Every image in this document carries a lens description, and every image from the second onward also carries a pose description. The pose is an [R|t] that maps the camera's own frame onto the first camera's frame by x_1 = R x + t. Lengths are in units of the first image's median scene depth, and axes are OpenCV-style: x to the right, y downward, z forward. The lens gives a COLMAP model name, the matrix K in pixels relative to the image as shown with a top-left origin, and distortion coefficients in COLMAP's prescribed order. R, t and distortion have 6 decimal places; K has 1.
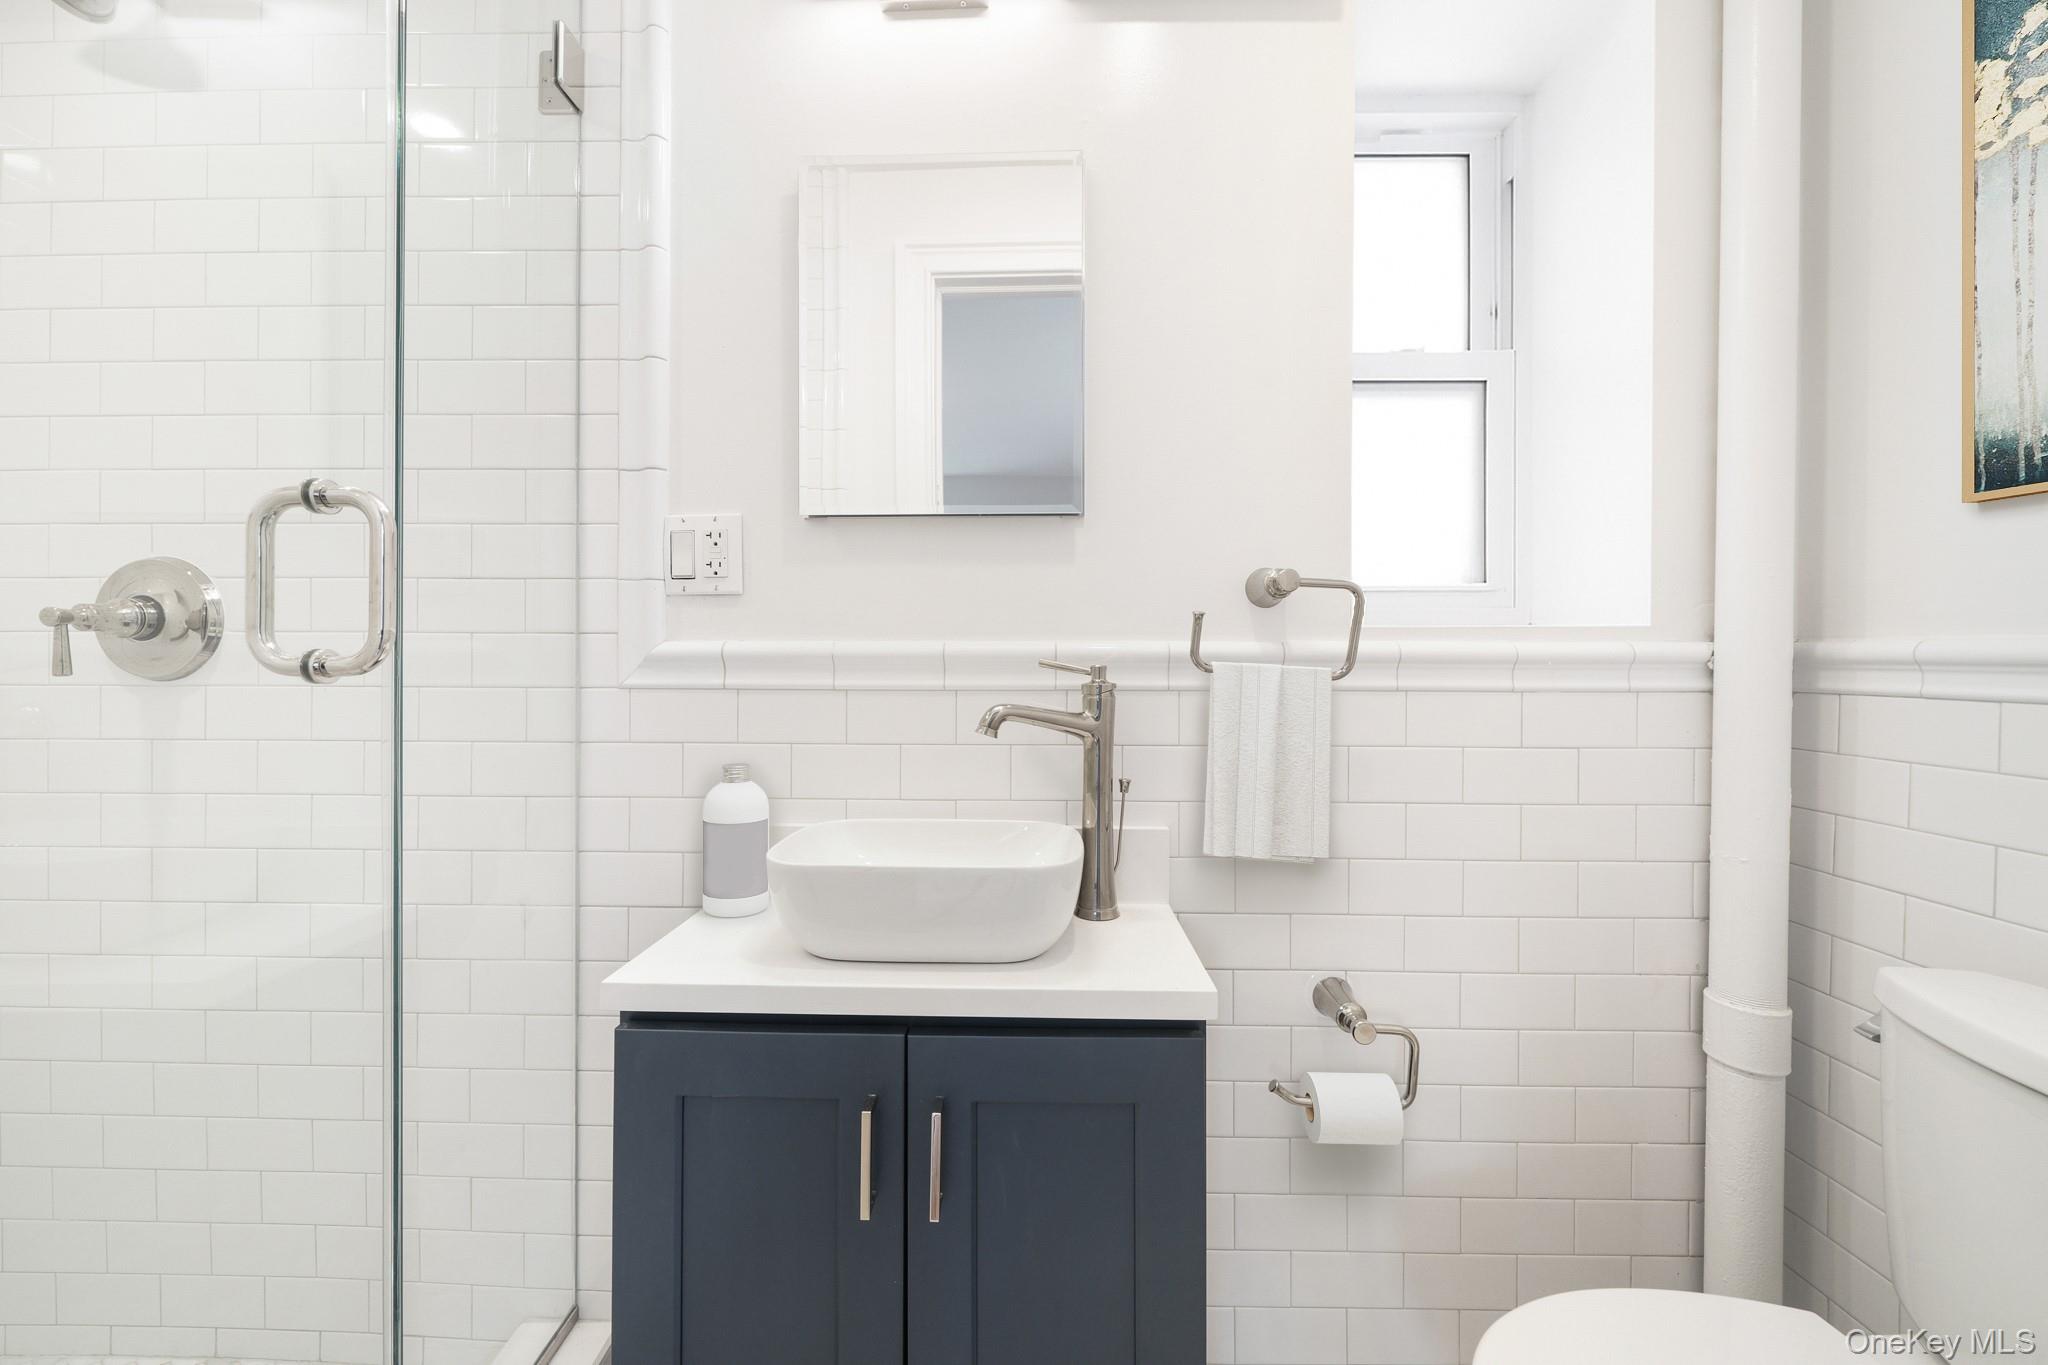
lens RADIAL K [[810.3, 0, 1004.9], [0, 810.3, 665.7], [0, 0, 1]] dist [-0.001386, -0.000837]
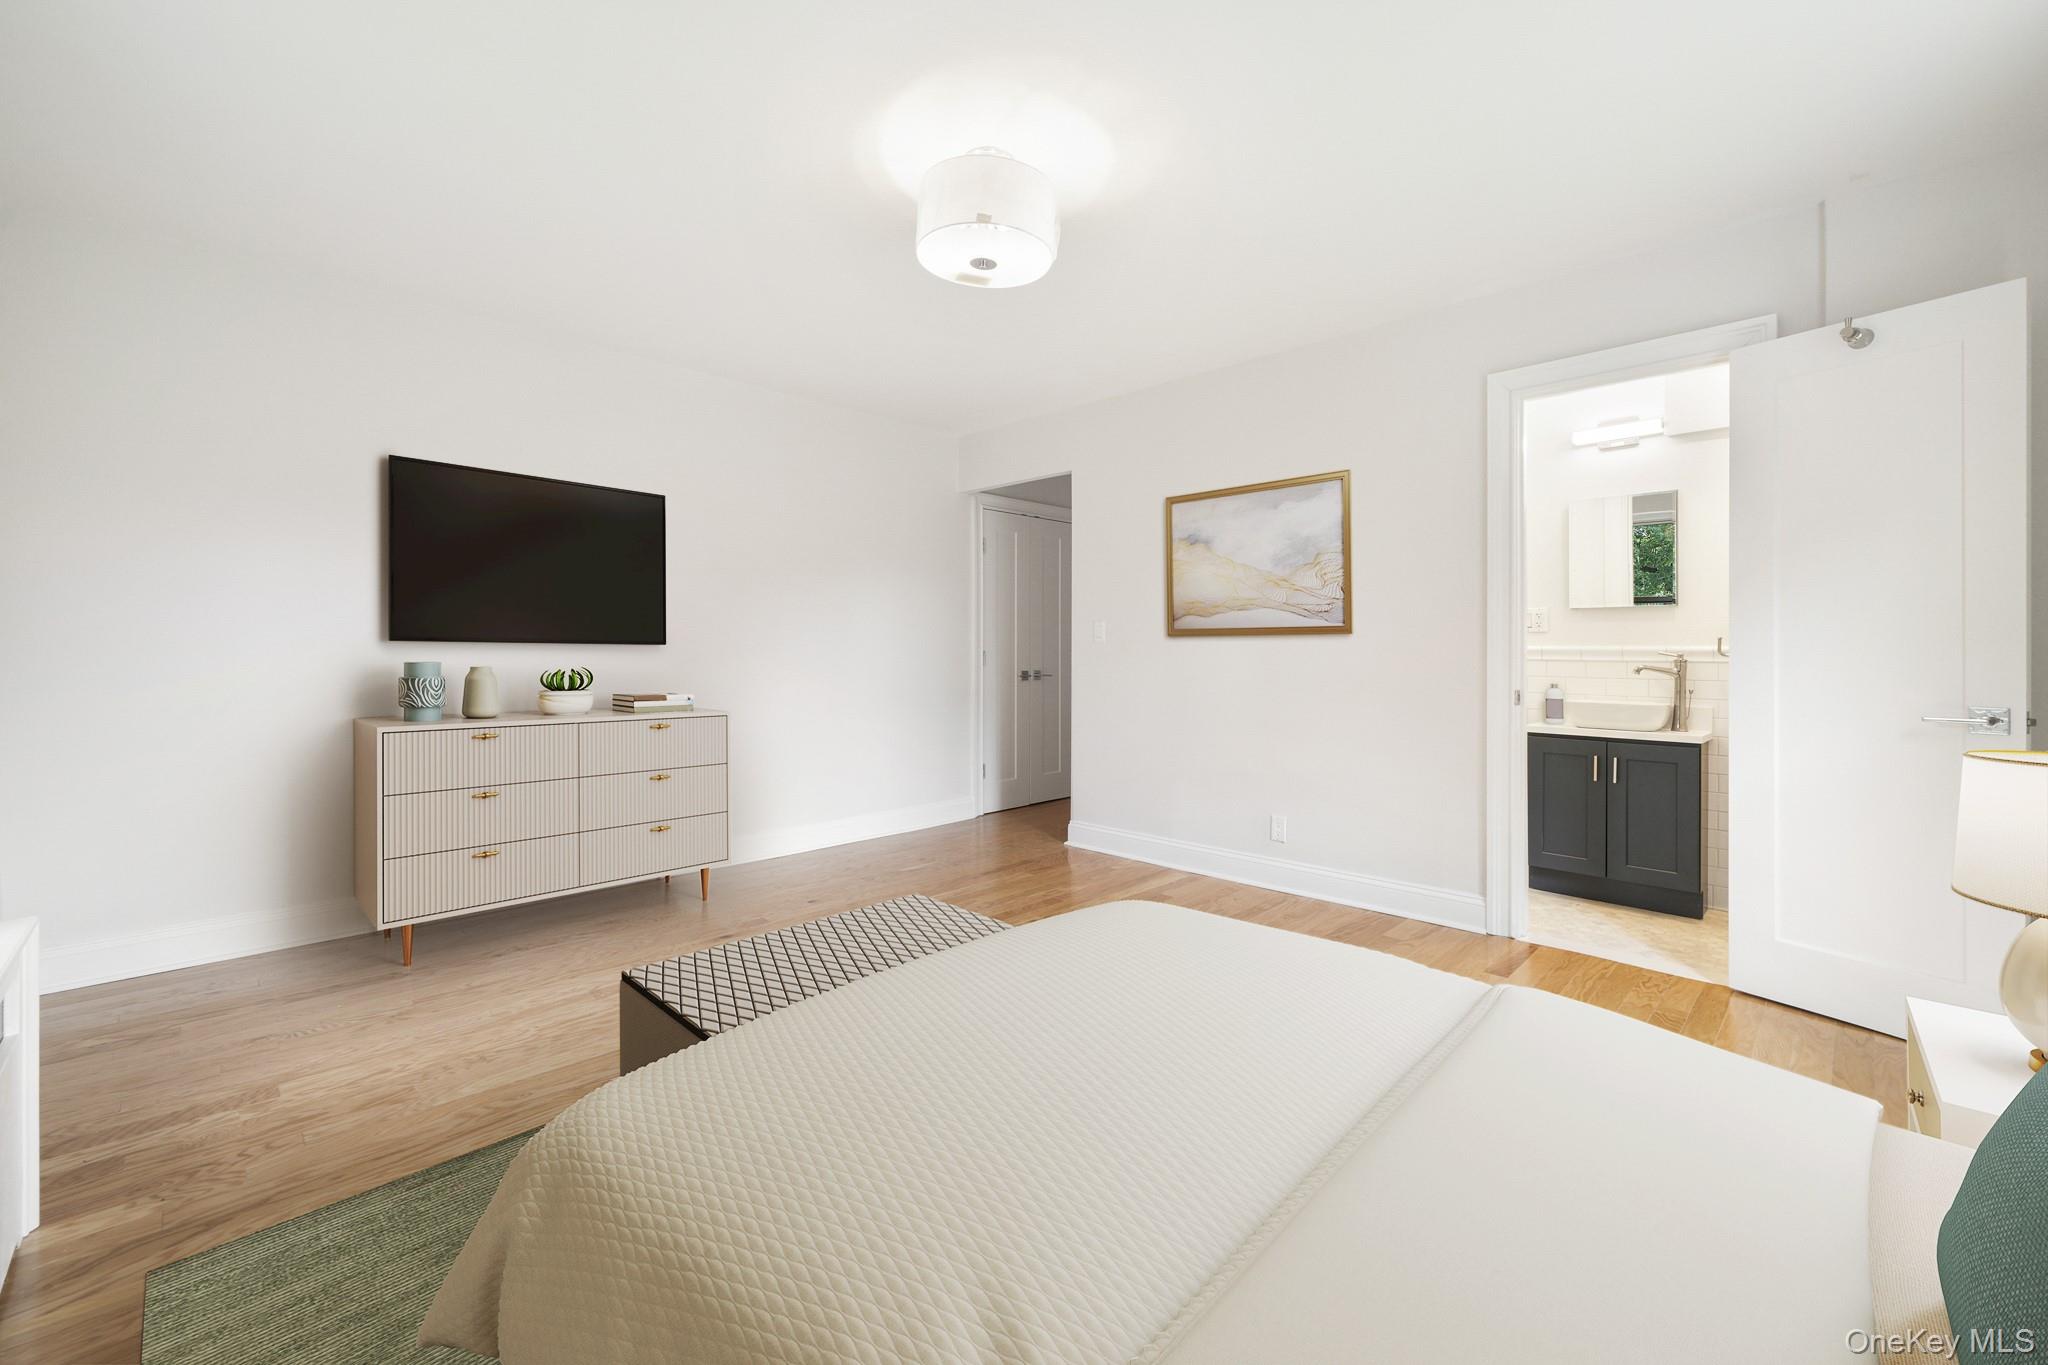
lens RADIAL K [[810.3, 0, 1032.6], [0, 810.3, 654.4], [0, 0, 1]] dist [-0.001386, -0.000837]
pose [[0.740876, 0.006675, -0.671609, 0.358165], [-0.005748, 0.999977, 0.003598, 0.004697], [0.671617, 0.001195, 0.740897, -3.015073]]
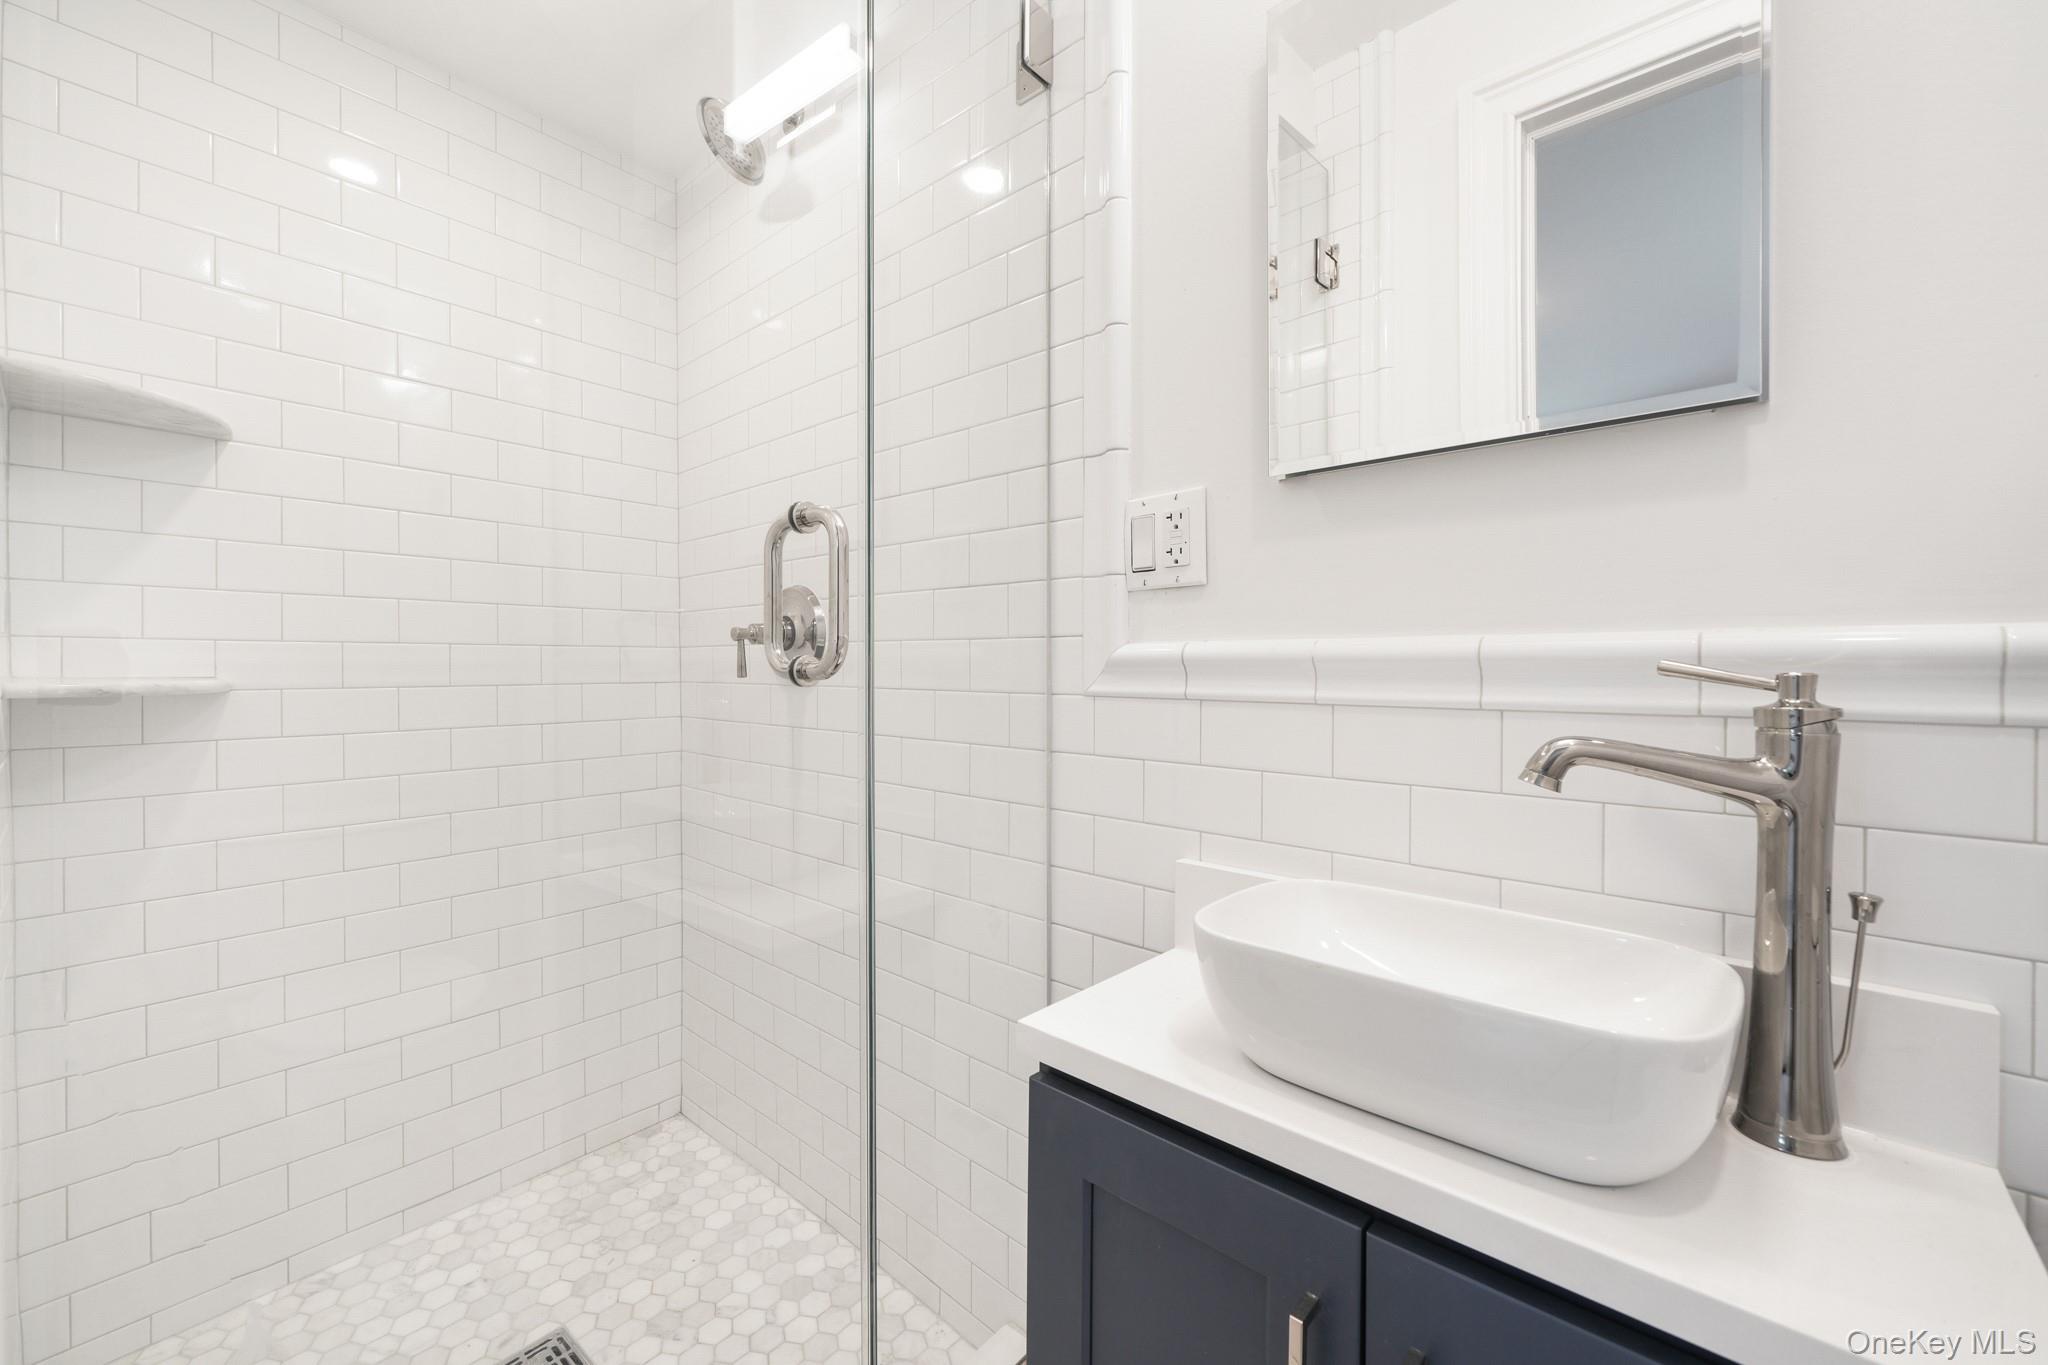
lens RADIAL K [[829.5, 0, 1007.2], [0, 829.5, 674.8], [0, 0, 1]] dist [0.000117, -0.001174]
pose [[0.751616, 0.005815, -0.659575, 0.082489], [-0.002681, 0.999980, 0.005761, -0.000995], [0.659596, -0.002562, 0.751616, 0.239770]]
